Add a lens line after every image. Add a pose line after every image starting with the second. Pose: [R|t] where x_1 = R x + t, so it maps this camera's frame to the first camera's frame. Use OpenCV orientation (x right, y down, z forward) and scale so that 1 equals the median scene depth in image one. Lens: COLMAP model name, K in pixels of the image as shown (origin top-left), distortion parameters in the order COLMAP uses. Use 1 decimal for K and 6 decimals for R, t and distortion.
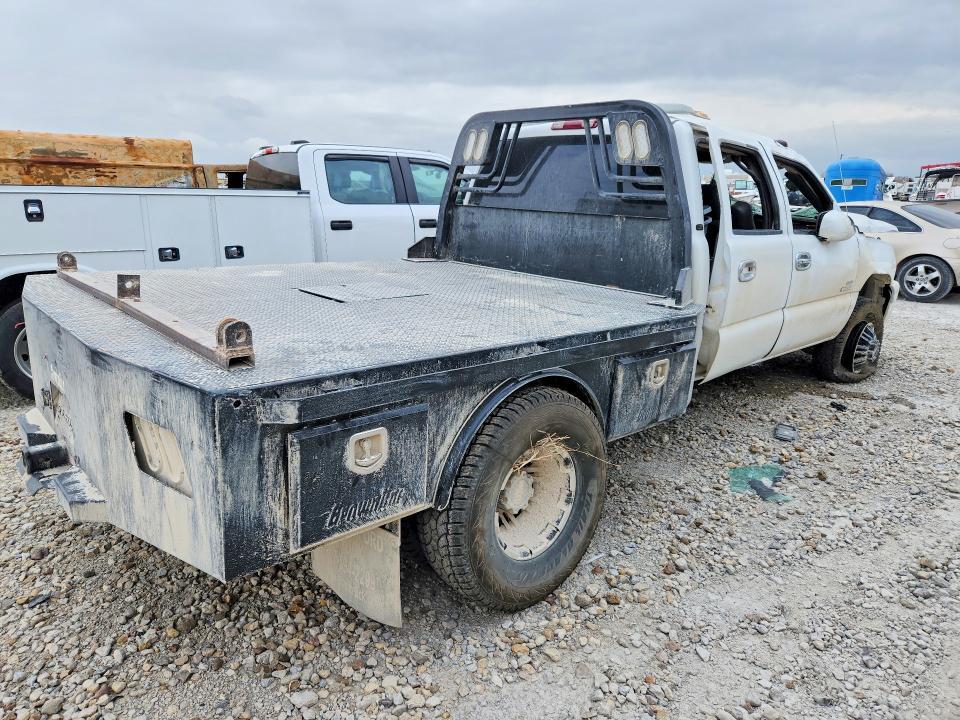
lens RADIAL K [[714.4, 0, 480.0], [0, 714.4, 360.0], [0, 0, 1]] dist [0.081084, -0.095124]
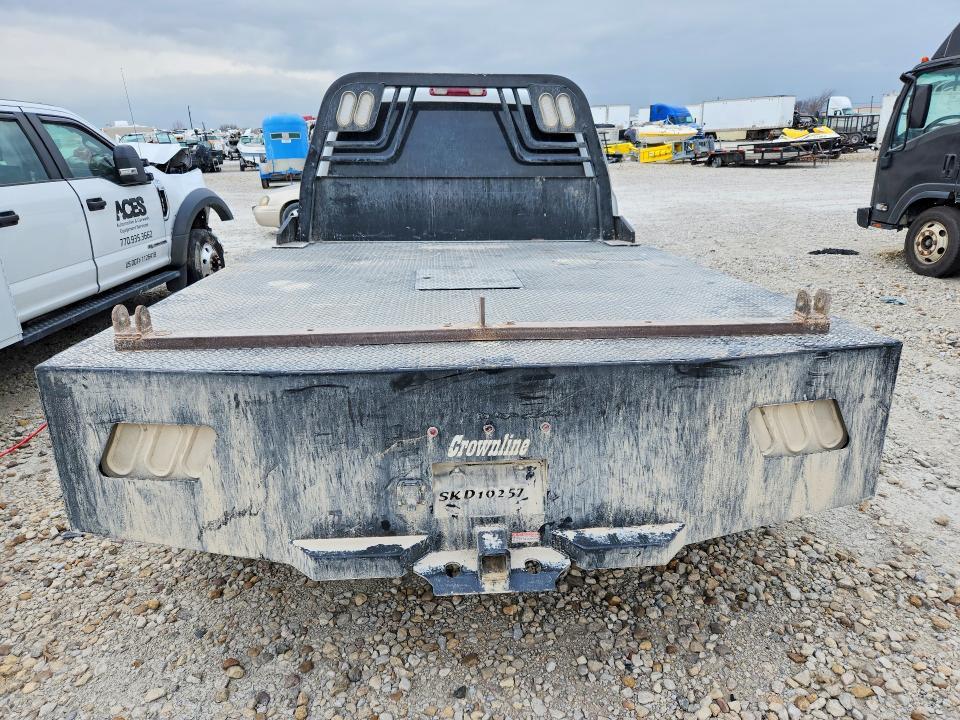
lens RADIAL K [[714.4, 0, 480.0], [0, 714.4, 360.0], [0, 0, 1]] dist [0.081084, -0.095124]
pose [[0.543242, -0.267897, 0.795688, -0.747195], [0.213077, 0.960689, 0.177976, -0.127724], [-0.812087, 0.072859, 0.578970, 0.384830]]
